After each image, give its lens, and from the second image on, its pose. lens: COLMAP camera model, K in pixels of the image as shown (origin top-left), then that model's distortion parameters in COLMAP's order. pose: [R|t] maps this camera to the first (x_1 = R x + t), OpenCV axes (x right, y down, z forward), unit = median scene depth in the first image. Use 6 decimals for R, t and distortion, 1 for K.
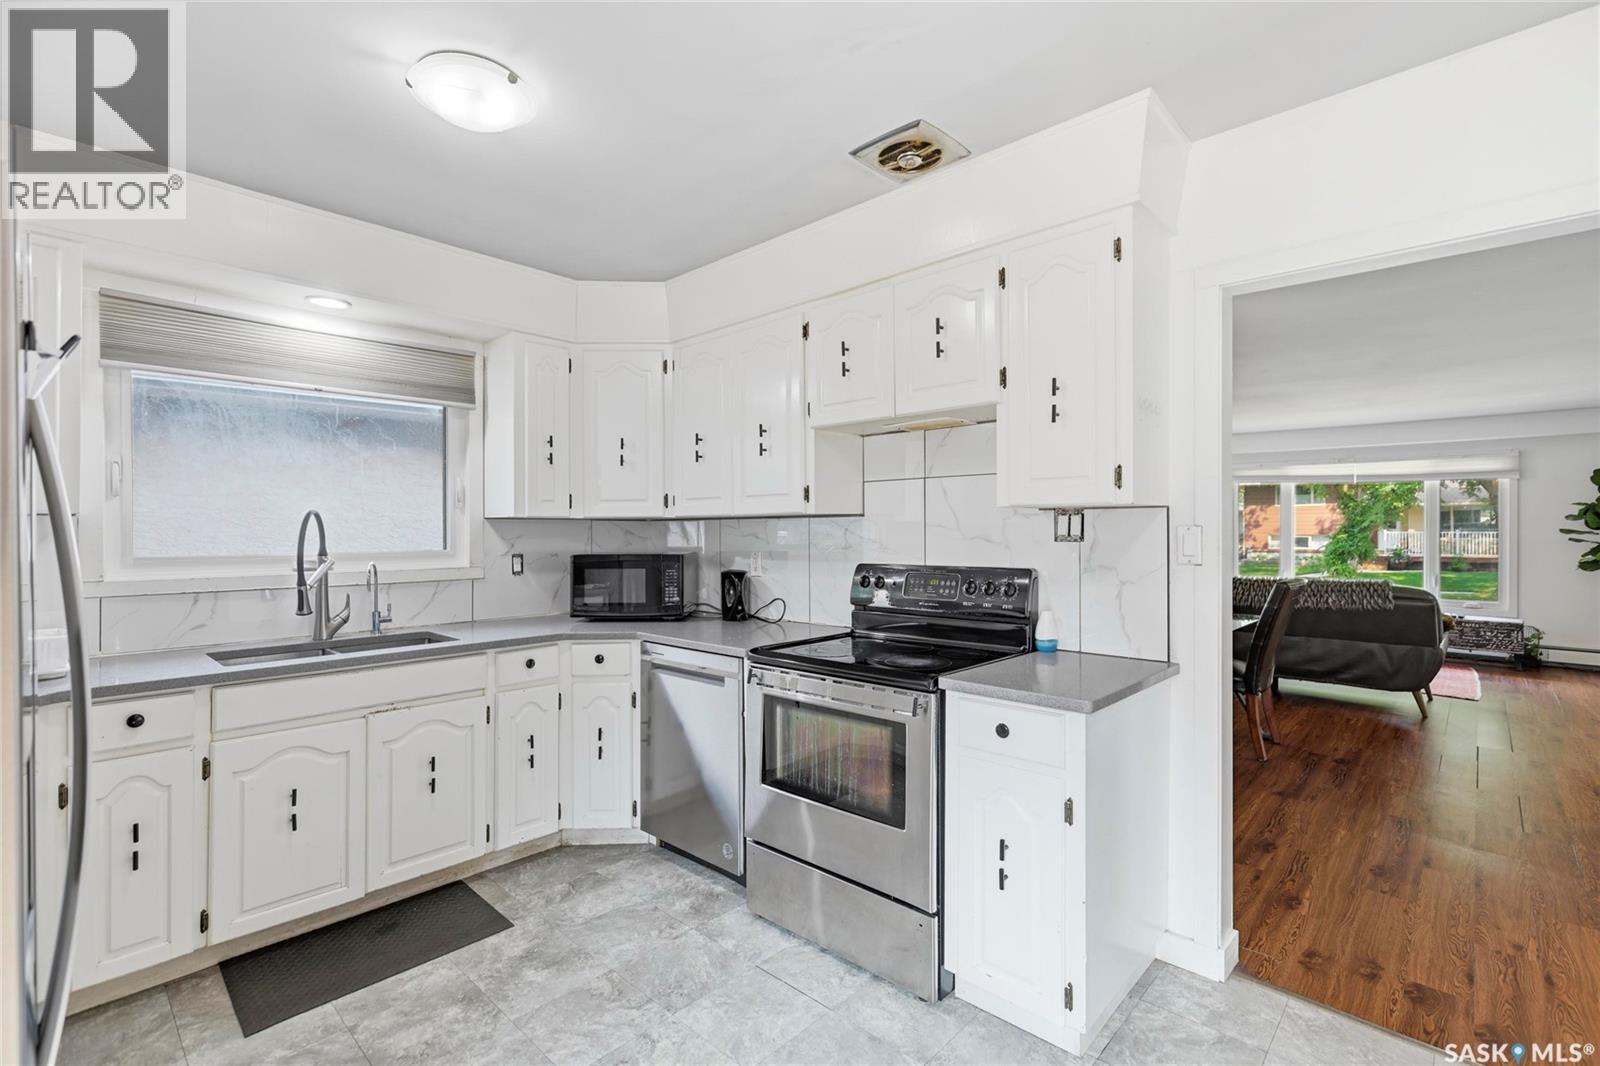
lens RADIAL K [[726.7, 0, 804.7], [0, 726.7, 521.3], [0, 0, 1]] dist [0.000403, 0.000262]
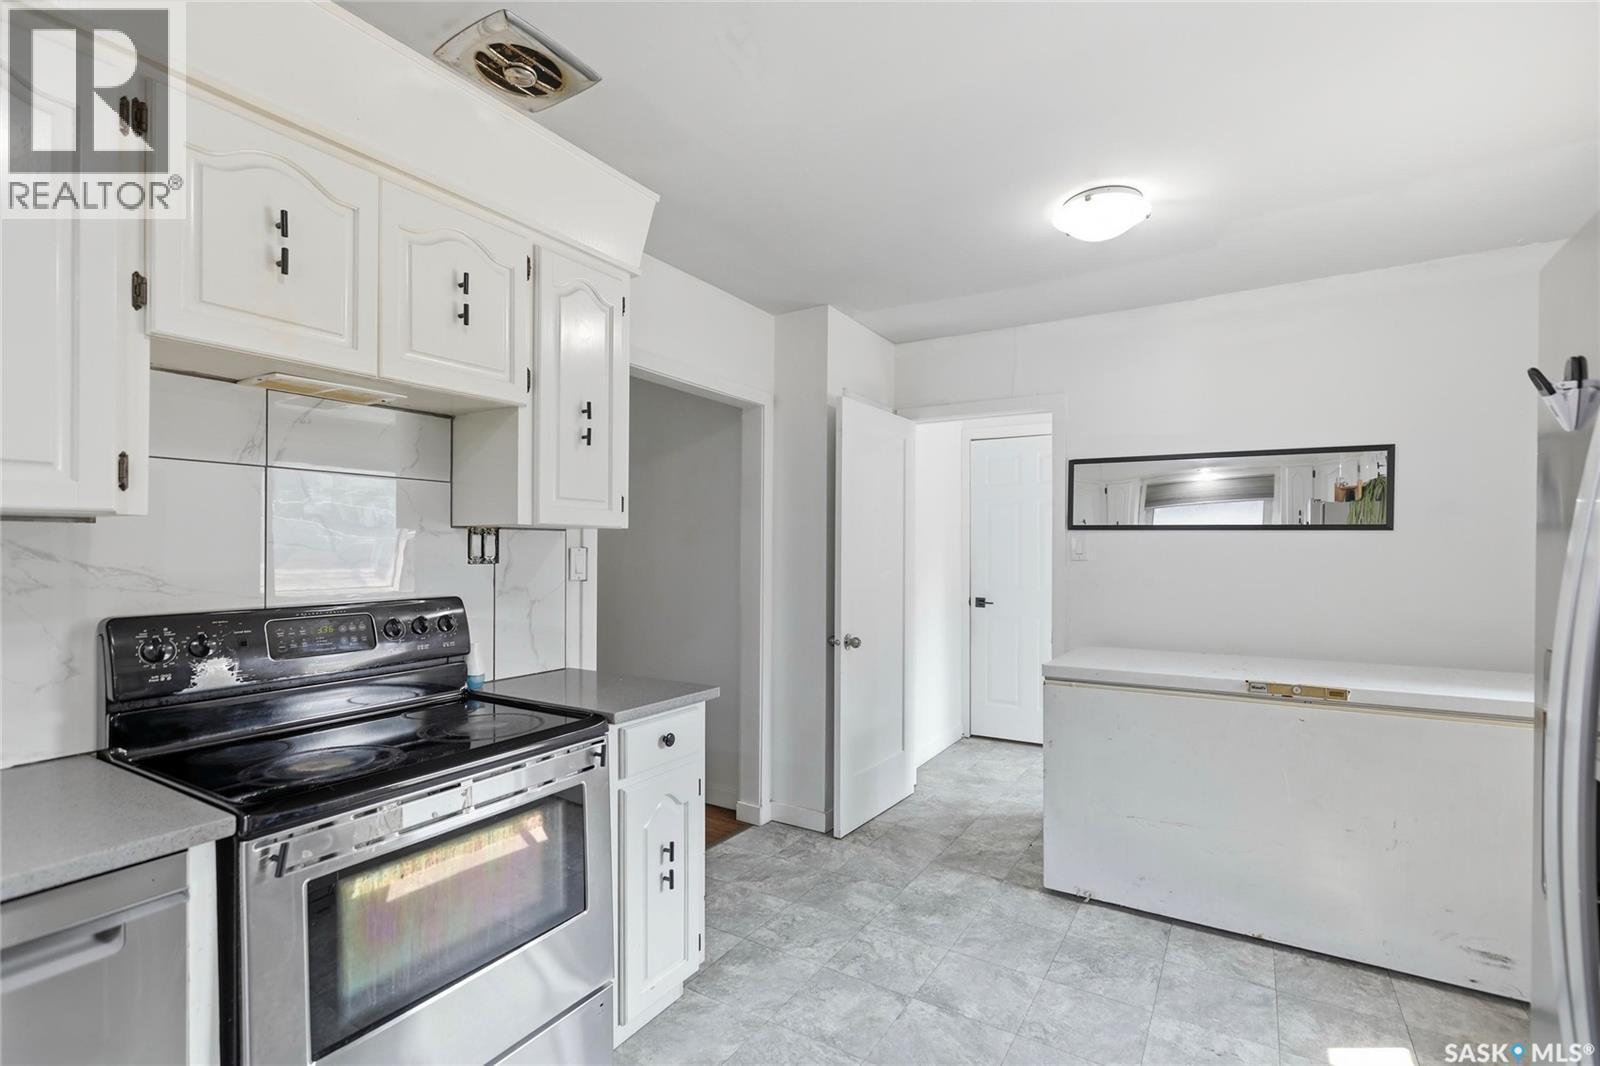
lens RADIAL K [[756.2, 0, 801.8], [0, 756.2, 551.8], [0, 0, 1]] dist [-0.000484, -0.000029]
pose [[-0.210918, -0.002488, 0.977501, -0.658424], [-0.016055, 0.999871, -0.000919, 0.007142], [-0.977372, -0.015887, -0.210931, 0.806861]]
